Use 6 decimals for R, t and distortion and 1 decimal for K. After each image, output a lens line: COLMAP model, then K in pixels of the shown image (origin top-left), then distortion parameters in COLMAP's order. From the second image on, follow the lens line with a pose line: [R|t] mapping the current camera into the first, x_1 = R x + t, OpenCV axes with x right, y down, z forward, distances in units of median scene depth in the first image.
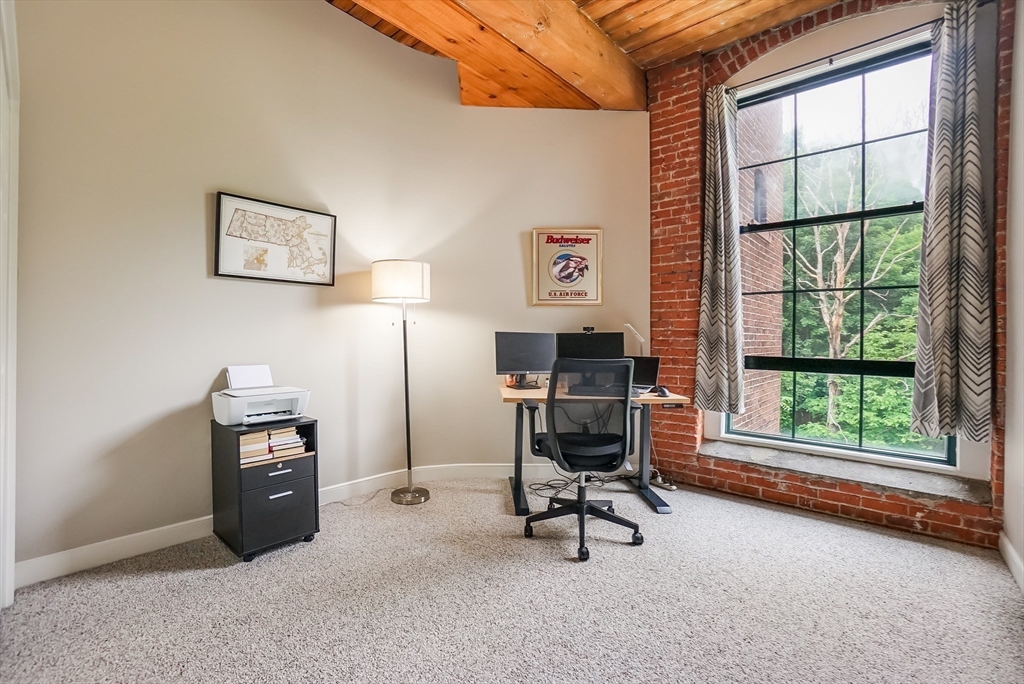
lens RADIAL K [[455.4, 0, 507.2], [0, 455.4, 352.1], [0, 0, 1]] dist [-0.053375, 0.017948]
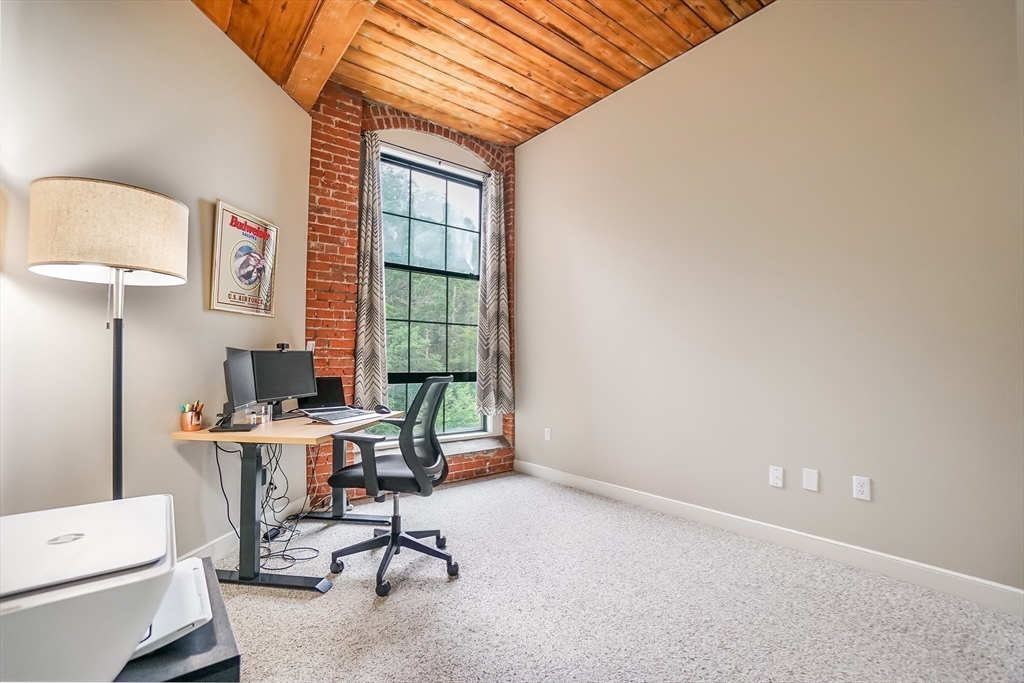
lens RADIAL K [[455.4, 0, 507.2], [0, 455.4, 351.6], [0, 0, 1]] dist [-0.053375, 0.017948]
pose [[0.165161, 0.013103, 0.986180, -0.565922], [0.036118, 0.999161, -0.019325, -0.011204], [-0.985605, 0.038811, 0.164549, 0.485178]]
